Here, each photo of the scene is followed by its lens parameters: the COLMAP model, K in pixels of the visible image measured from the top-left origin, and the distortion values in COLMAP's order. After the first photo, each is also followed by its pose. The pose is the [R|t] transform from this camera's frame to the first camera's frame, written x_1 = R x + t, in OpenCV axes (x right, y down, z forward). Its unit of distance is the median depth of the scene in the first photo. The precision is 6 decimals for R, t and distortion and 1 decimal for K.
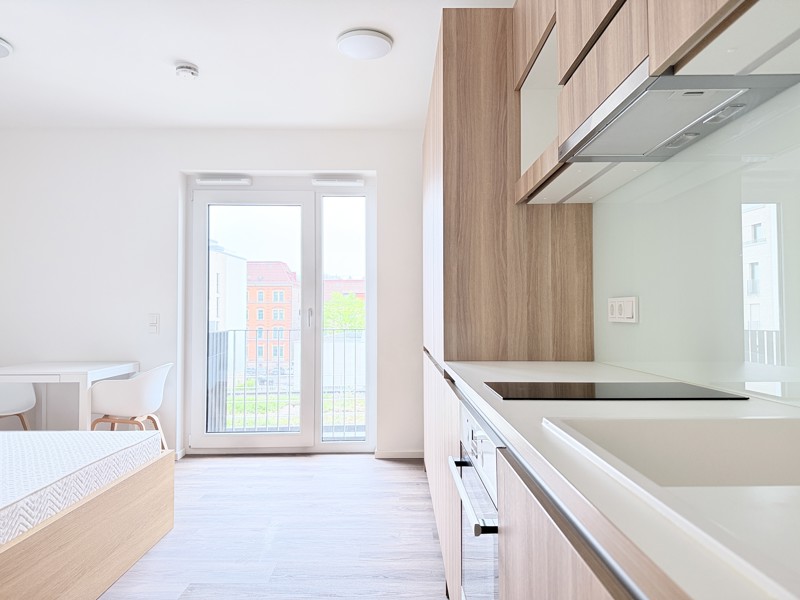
lens RADIAL K [[568.5, 0, 400.0], [0, 568.5, 300.0], [0, 0, 1]] dist [0.048185, -0.052308]
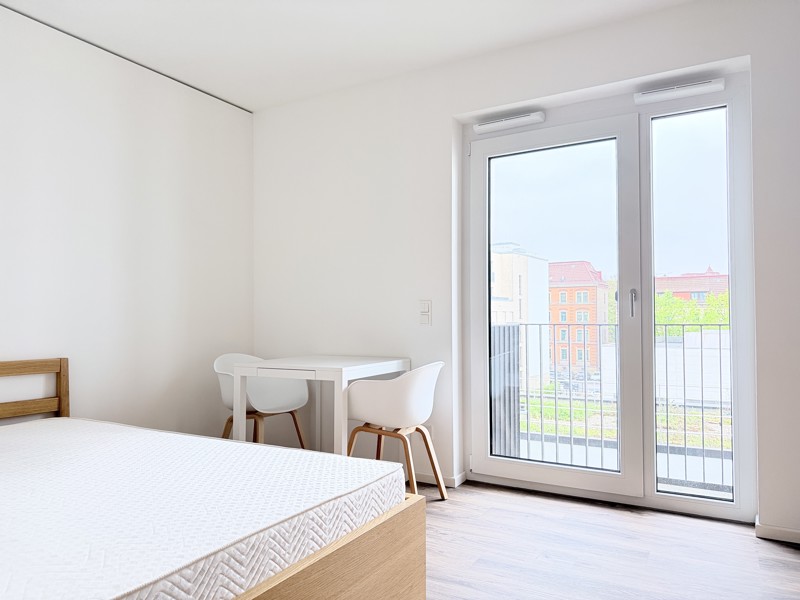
lens RADIAL K [[568.5, 0, 400.0], [0, 568.5, 300.0], [0, 0, 1]] dist [0.048185, -0.052308]
pose [[0.868372, -0.014917, -0.495689, -0.064128], [0.013122, 0.999889, -0.007102, 0.029723], [0.495740, -0.000337, 0.868471, 0.286034]]
